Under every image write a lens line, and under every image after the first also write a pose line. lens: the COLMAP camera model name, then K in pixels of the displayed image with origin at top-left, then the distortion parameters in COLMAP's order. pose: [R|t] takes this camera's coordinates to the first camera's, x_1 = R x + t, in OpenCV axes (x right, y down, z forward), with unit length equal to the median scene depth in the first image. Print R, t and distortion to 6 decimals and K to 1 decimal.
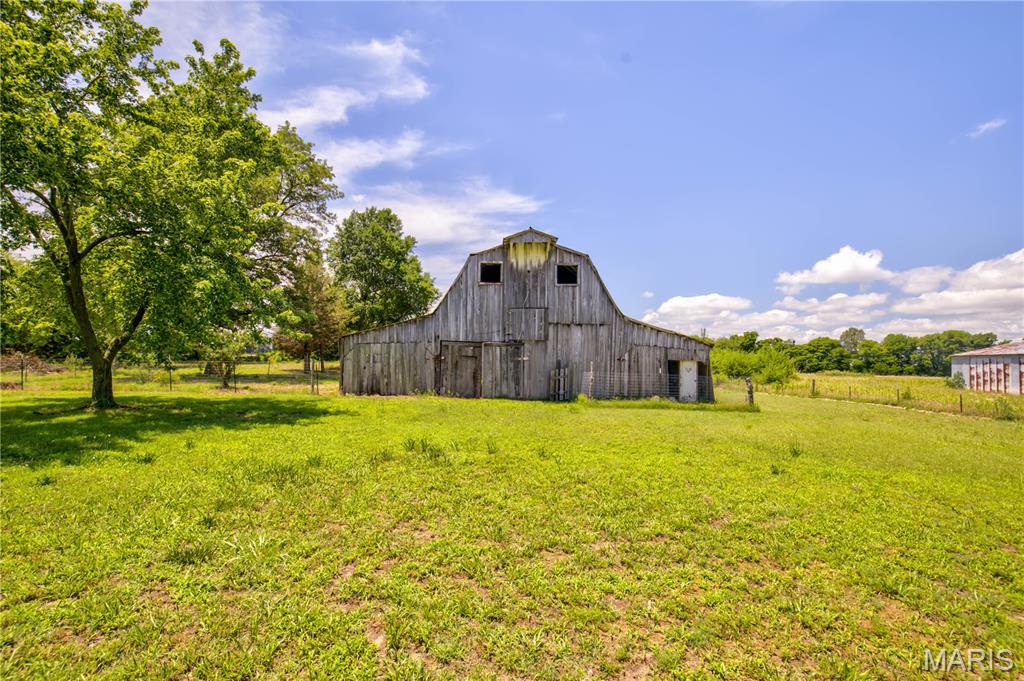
lens RADIAL K [[486.6, 0, 509.9], [0, 486.6, 339.5], [0, 0, 1]] dist [-0.002586, -0.000142]
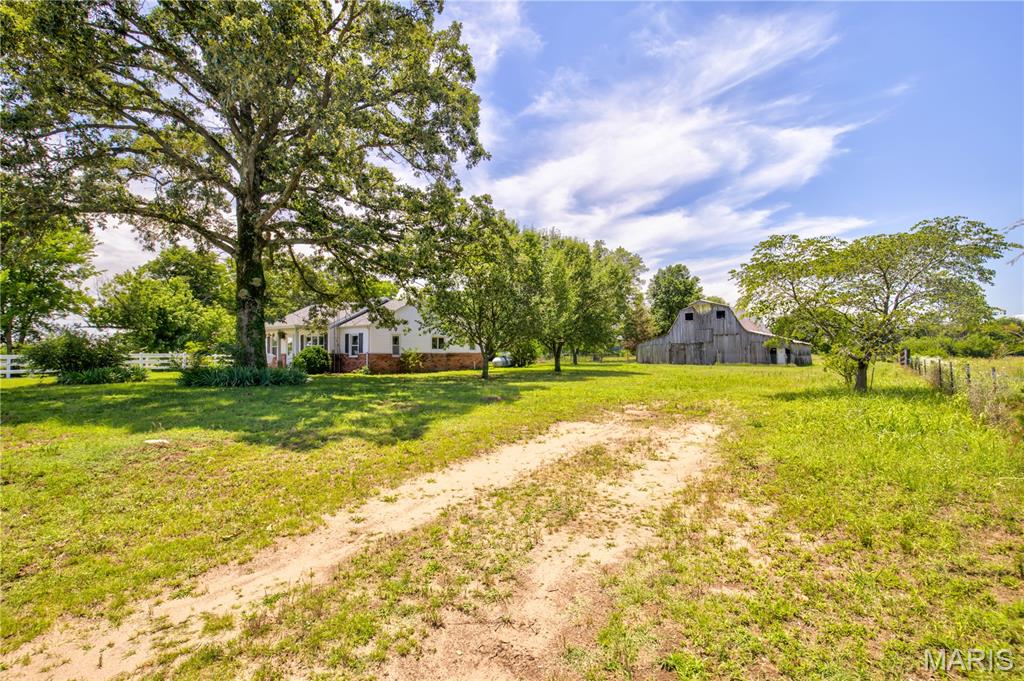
lens RADIAL K [[486.6, 0, 511.1], [0, 486.6, 342.7], [0, 0, 1]] dist [-0.002586, -0.000142]
pose [[0.757695, -0.041481, -0.651290, 0.910175], [0.051794, 0.998652, -0.003348, -0.037848], [0.650551, -0.031197, 0.758822, -1.561275]]
